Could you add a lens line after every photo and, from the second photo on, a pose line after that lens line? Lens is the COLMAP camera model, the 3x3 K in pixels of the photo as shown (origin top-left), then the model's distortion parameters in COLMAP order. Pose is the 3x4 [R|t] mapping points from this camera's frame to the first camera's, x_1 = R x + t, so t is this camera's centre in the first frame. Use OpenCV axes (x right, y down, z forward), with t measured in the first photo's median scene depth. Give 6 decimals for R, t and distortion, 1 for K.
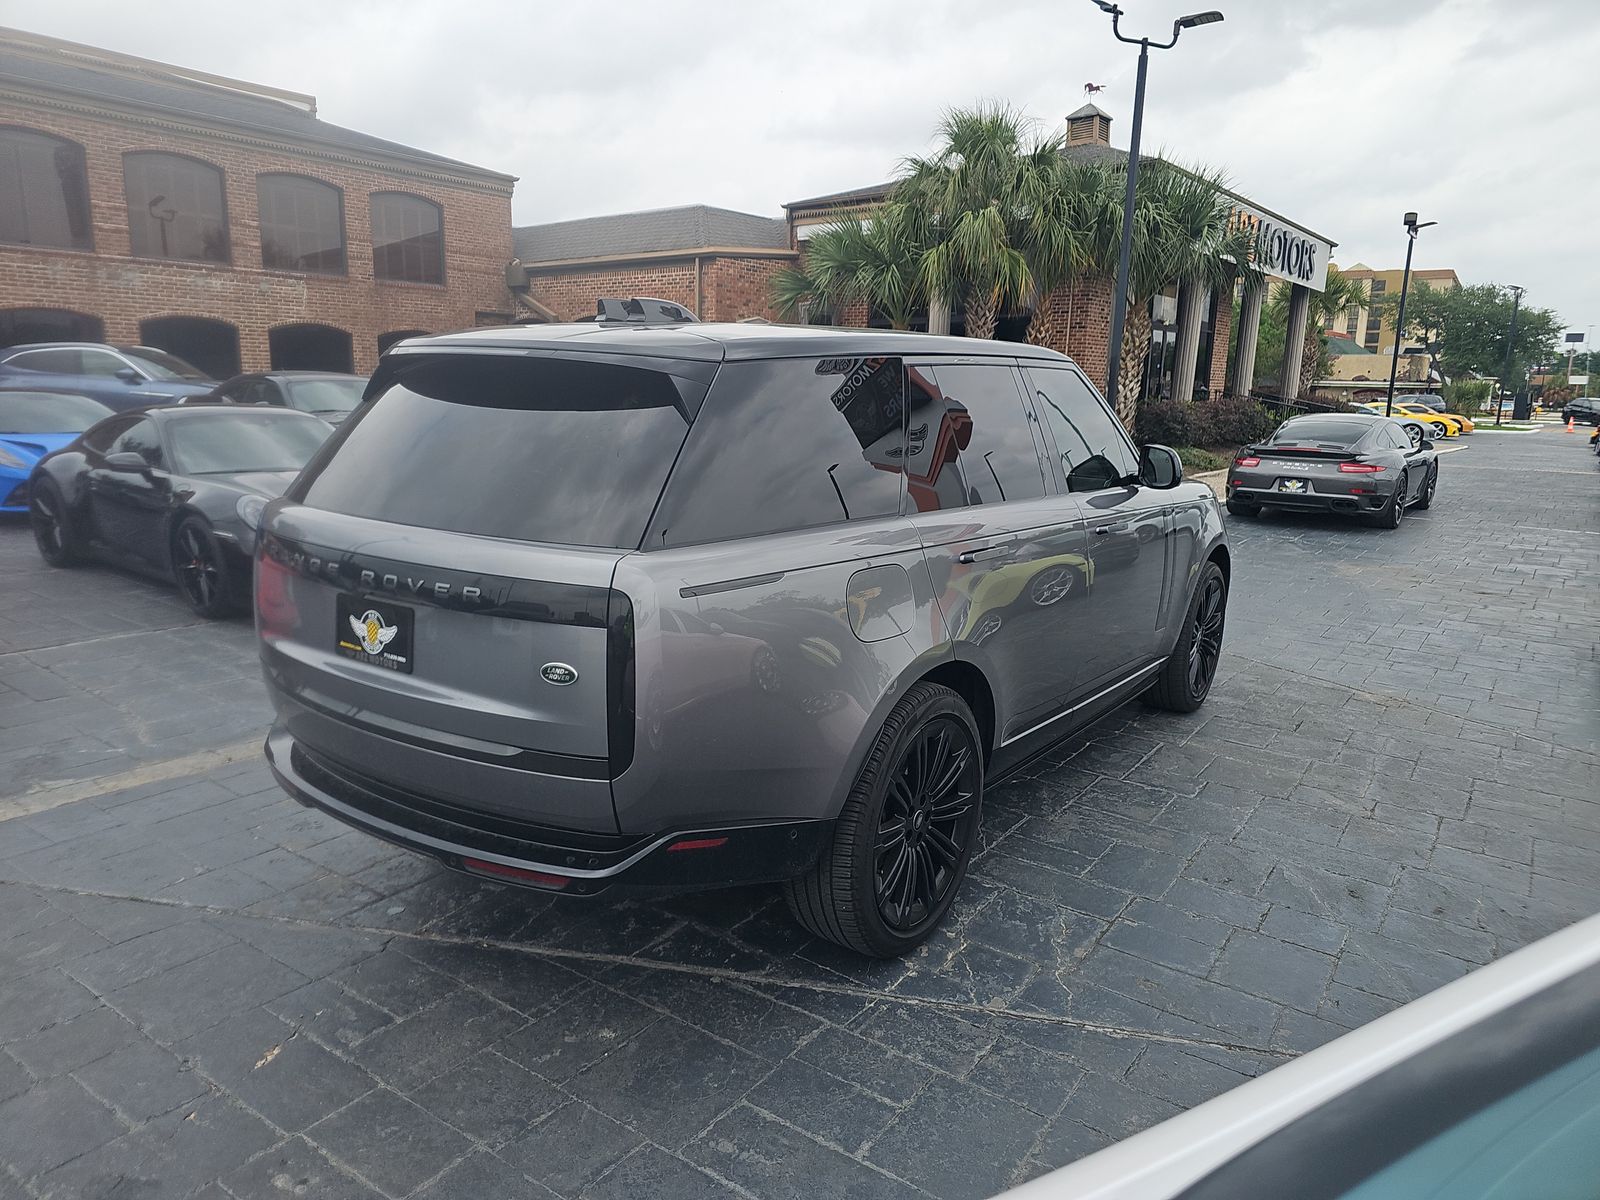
lens RADIAL K [[1064.3, 0, 800.0], [0, 1064.3, 600.0], [0, 0, 1]] dist [0.019914, -0.005413]
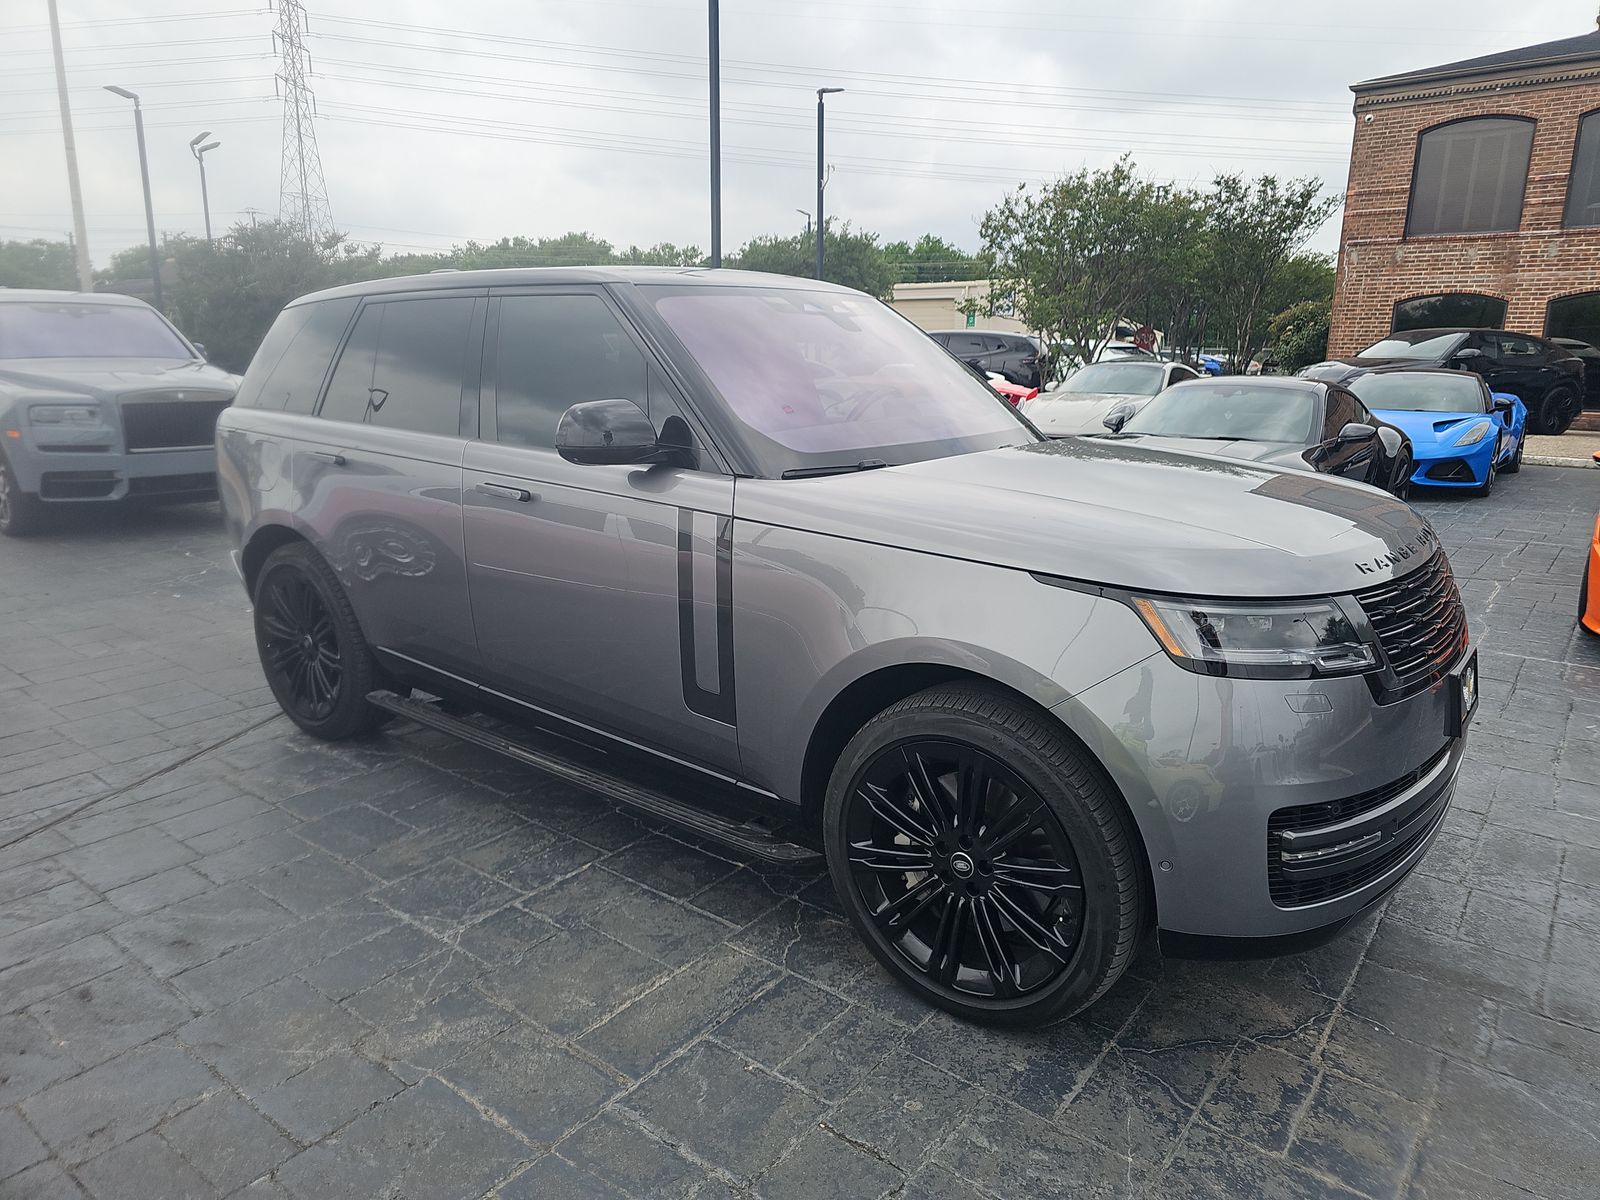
lens RADIAL K [[1064.3, 0, 800.0], [0, 1064.3, 600.0], [0, 0, 1]] dist [0.019914, -0.005413]
pose [[-0.052985, 0.203070, -0.977729, 1.152905], [-0.210986, 0.954725, 0.209726, -0.217880], [0.976052, 0.217399, -0.007741, 1.325154]]
